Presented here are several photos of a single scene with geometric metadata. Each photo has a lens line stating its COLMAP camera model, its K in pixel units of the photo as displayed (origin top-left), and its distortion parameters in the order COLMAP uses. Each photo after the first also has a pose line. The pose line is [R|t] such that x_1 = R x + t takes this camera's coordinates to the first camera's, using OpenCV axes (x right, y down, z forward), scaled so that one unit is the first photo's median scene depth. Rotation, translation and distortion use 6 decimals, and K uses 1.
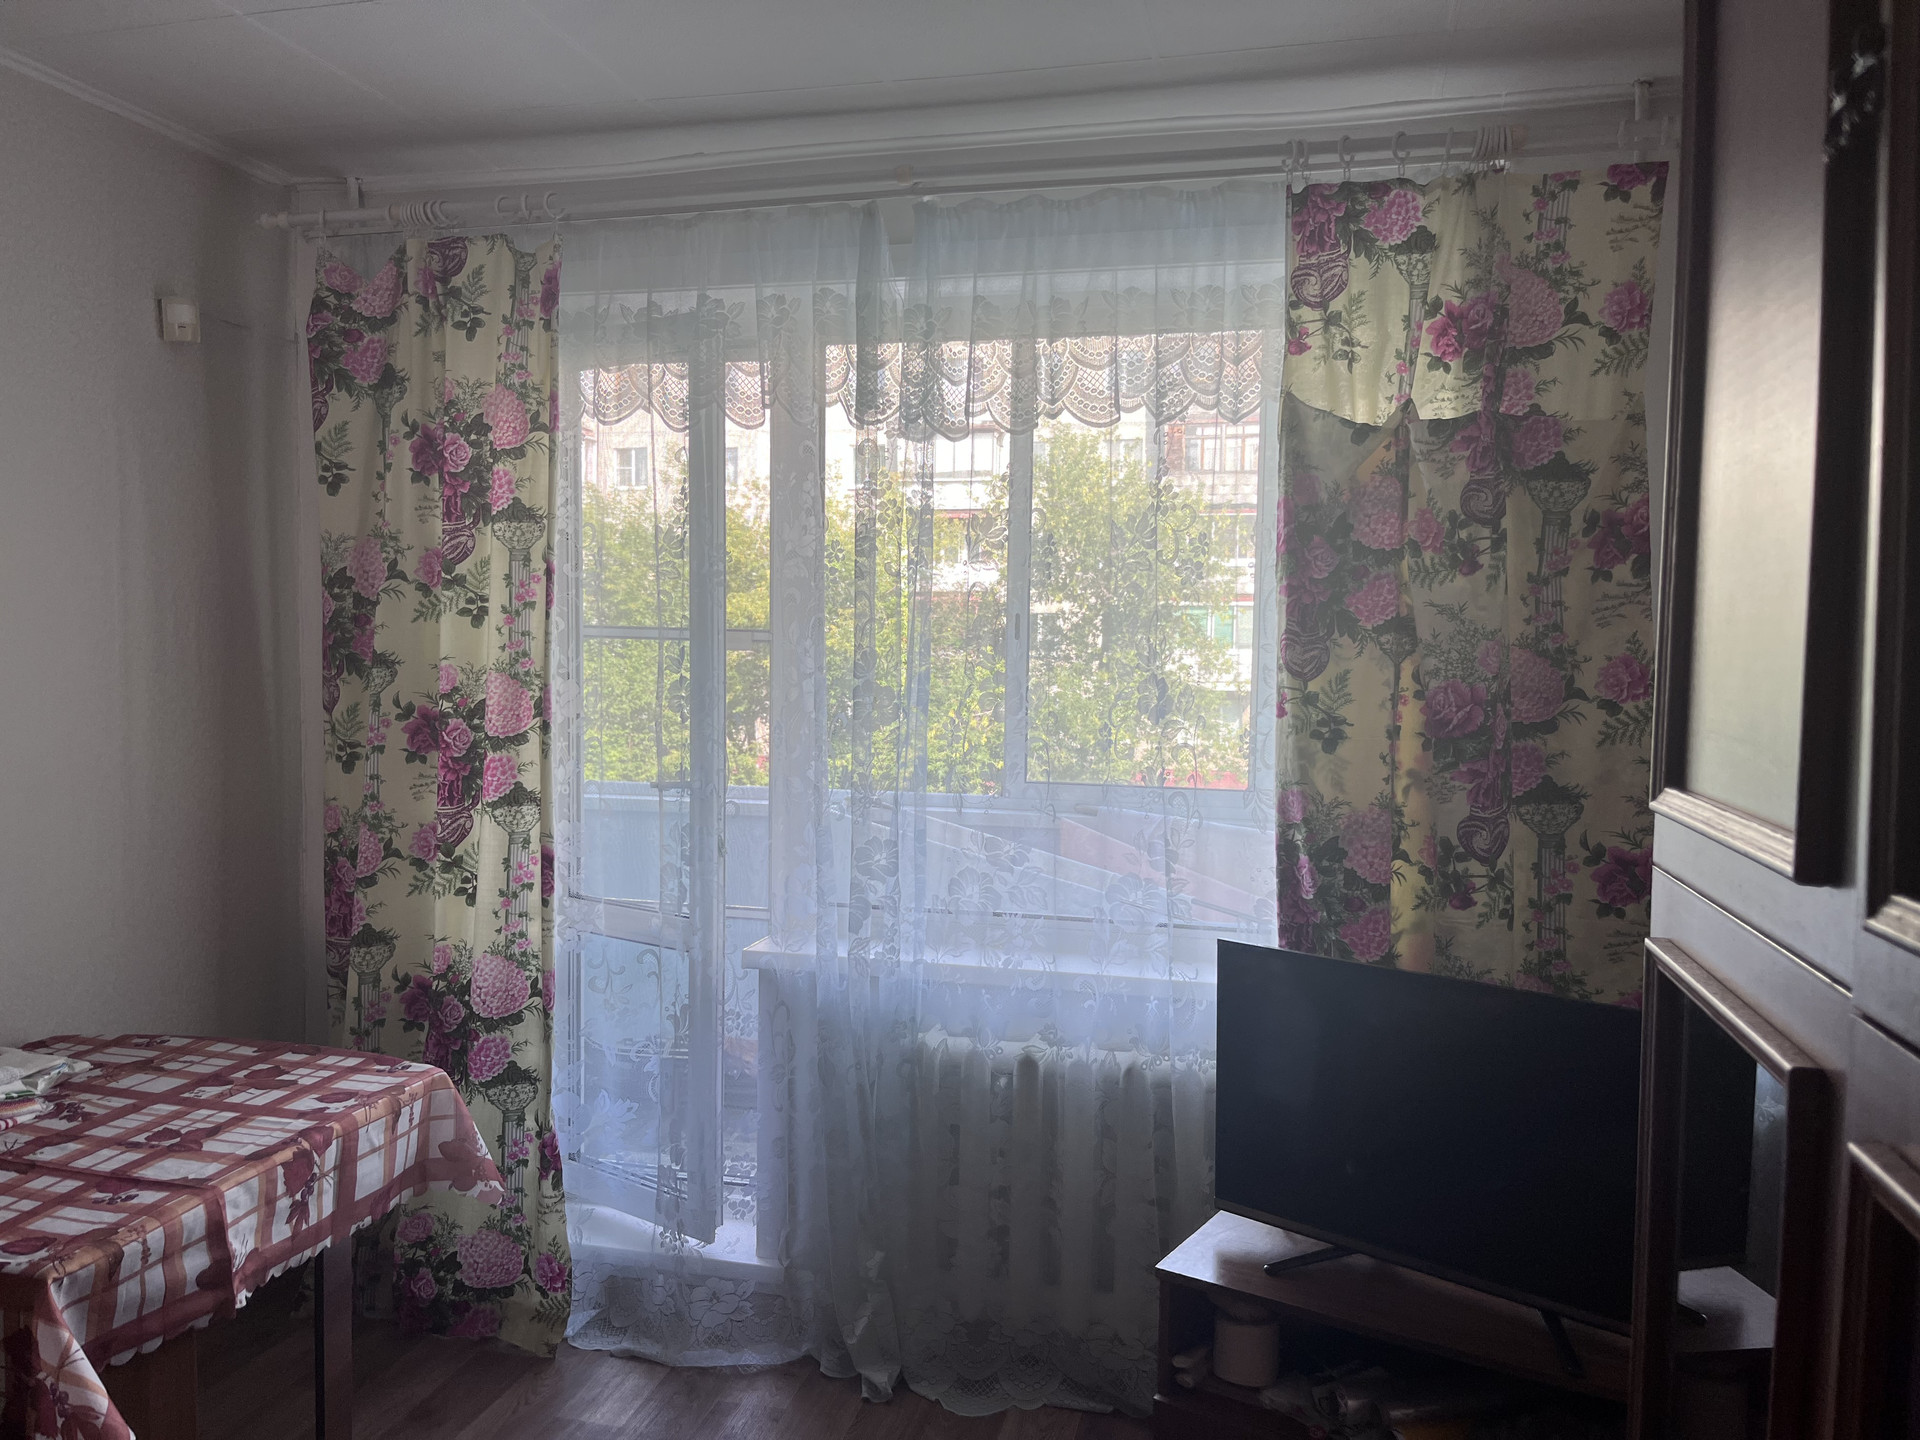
lens RADIAL K [[1456.1, 0, 953.9], [0, 1456.1, 726.6], [0, 0, 1]] dist [0.060164, -0.095697]
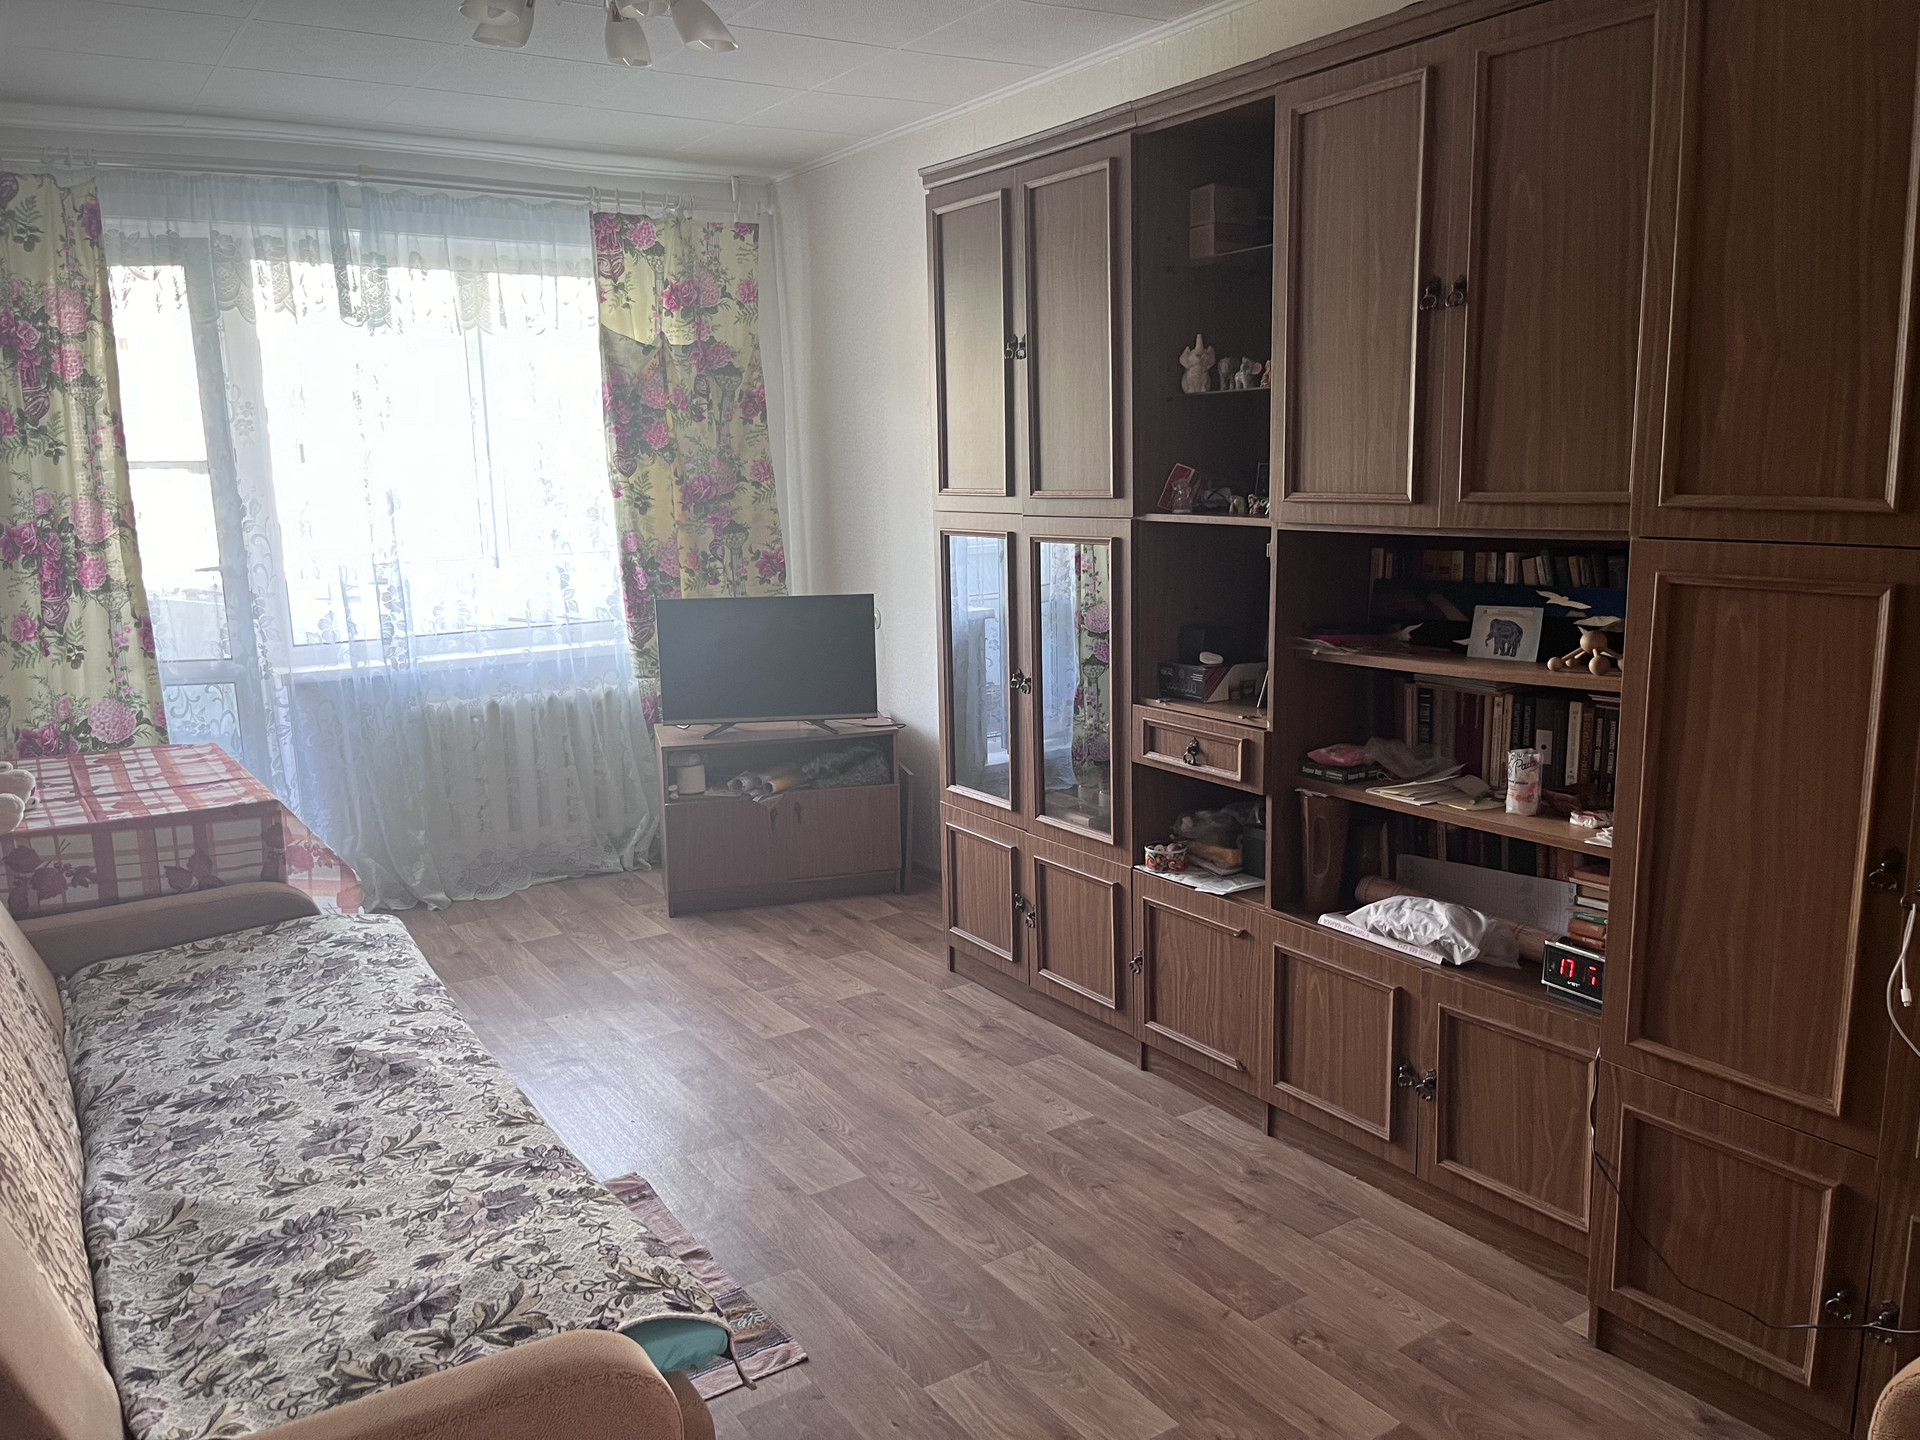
lens RADIAL K [[1456.1, 0, 963.2], [0, 1456.1, 730.9], [0, 0, 1]] dist [0.060164, -0.095697]
pose [[0.674703, -0.164377, 0.719552, -0.913997], [0.073471, 0.985001, 0.156126, 0.029569], [-0.734423, -0.052473, 0.676660, -0.660230]]
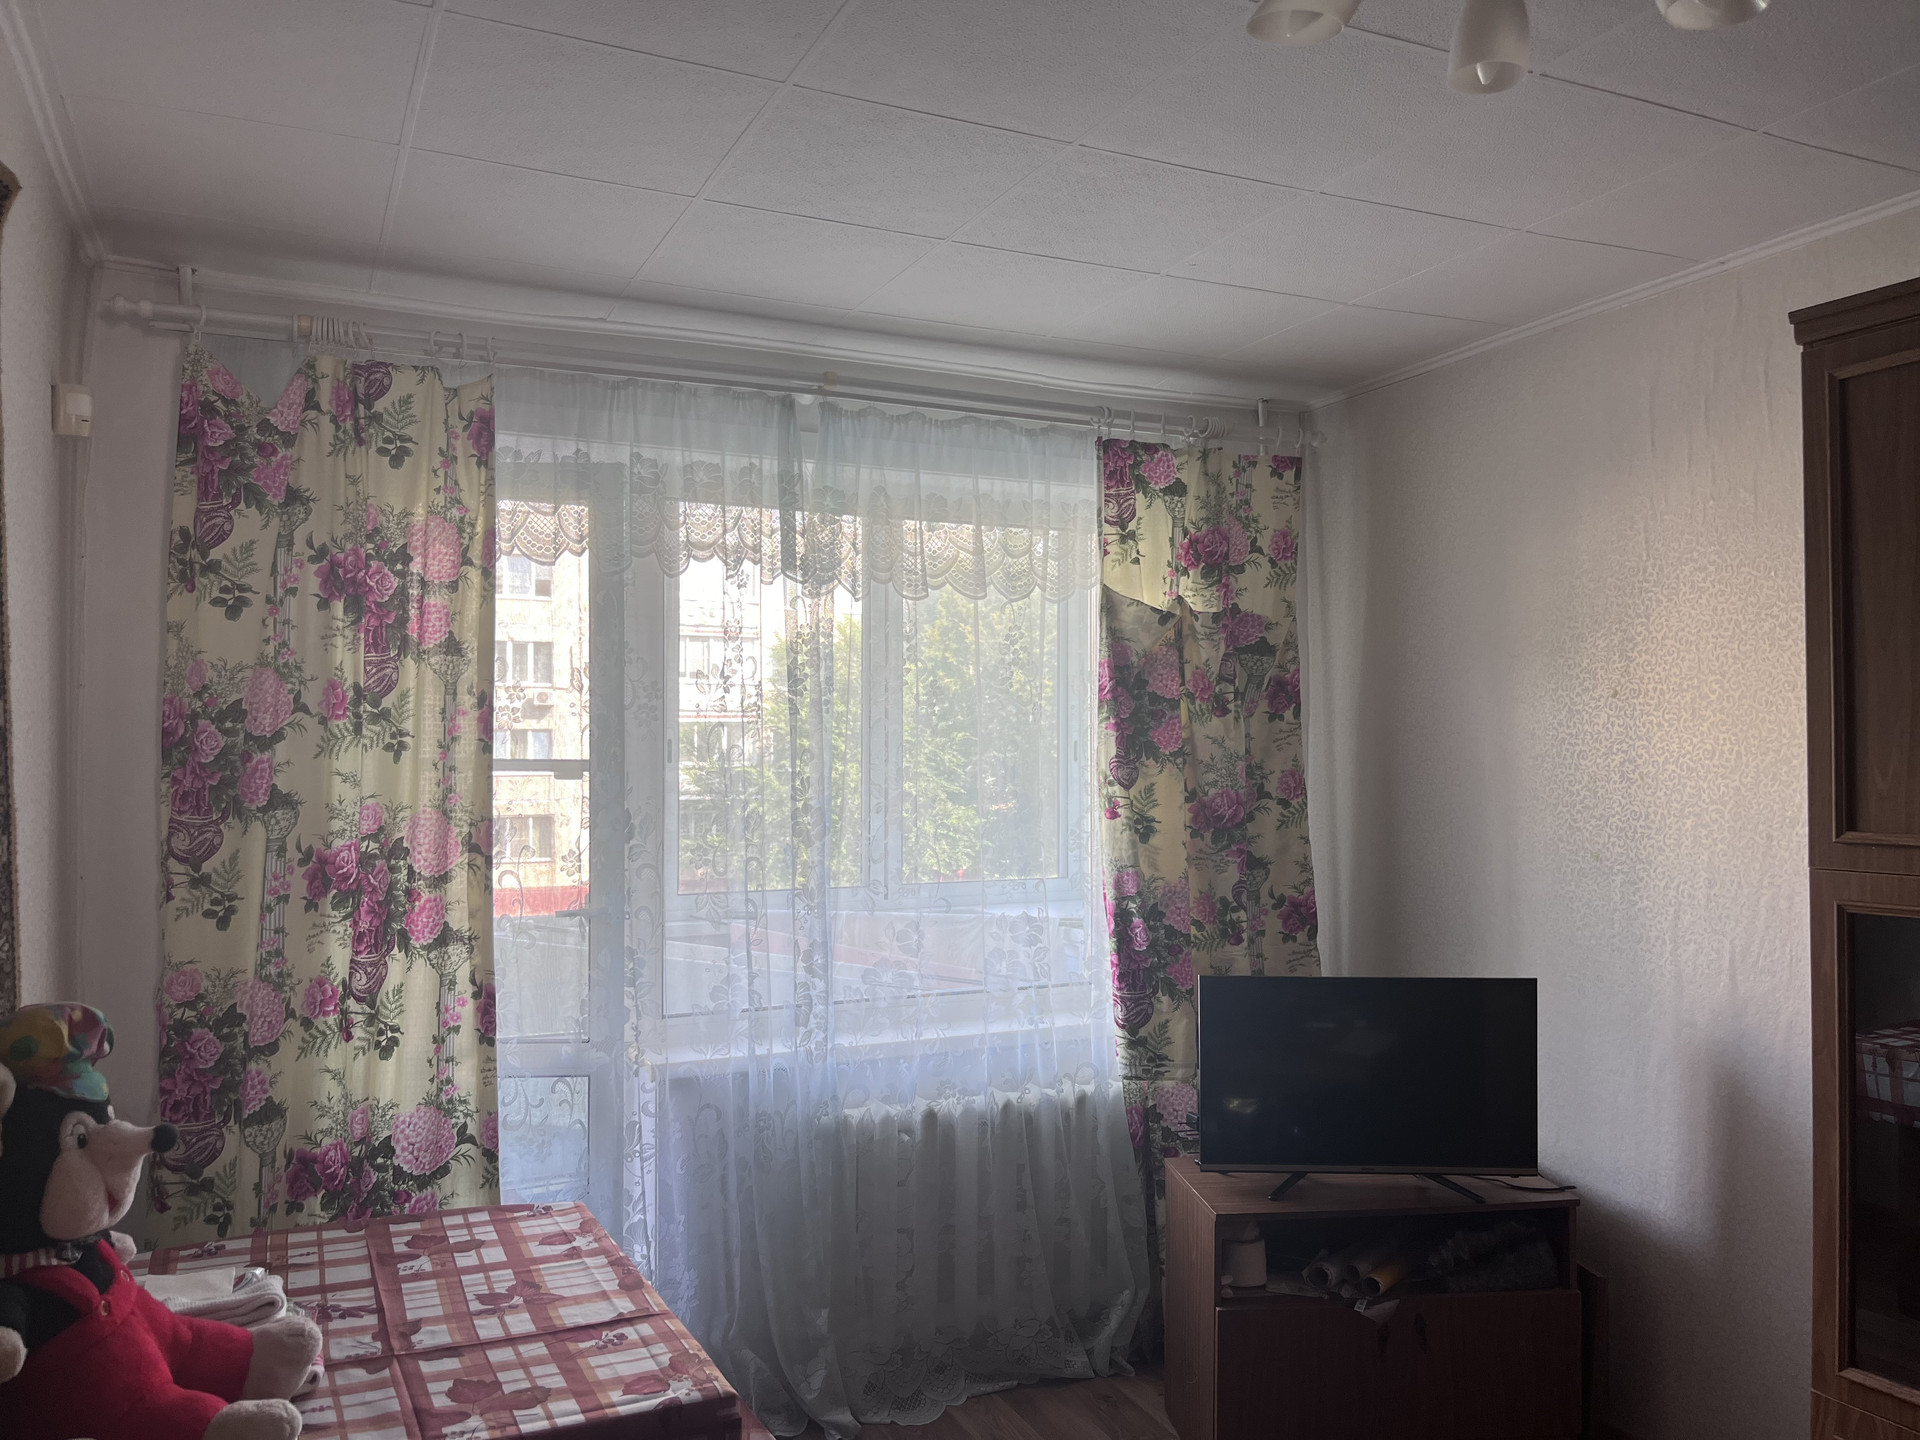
lens RADIAL K [[1456.1, 0, 960.8], [0, 1456.1, 732.2], [0, 0, 1]] dist [0.060164, -0.095697]
pose [[0.775714, -0.004068, 0.631072, -0.752179], [0.049734, 0.997263, -0.054704, -0.019997], [-0.629122, 0.073820, 0.773793, 0.030217]]
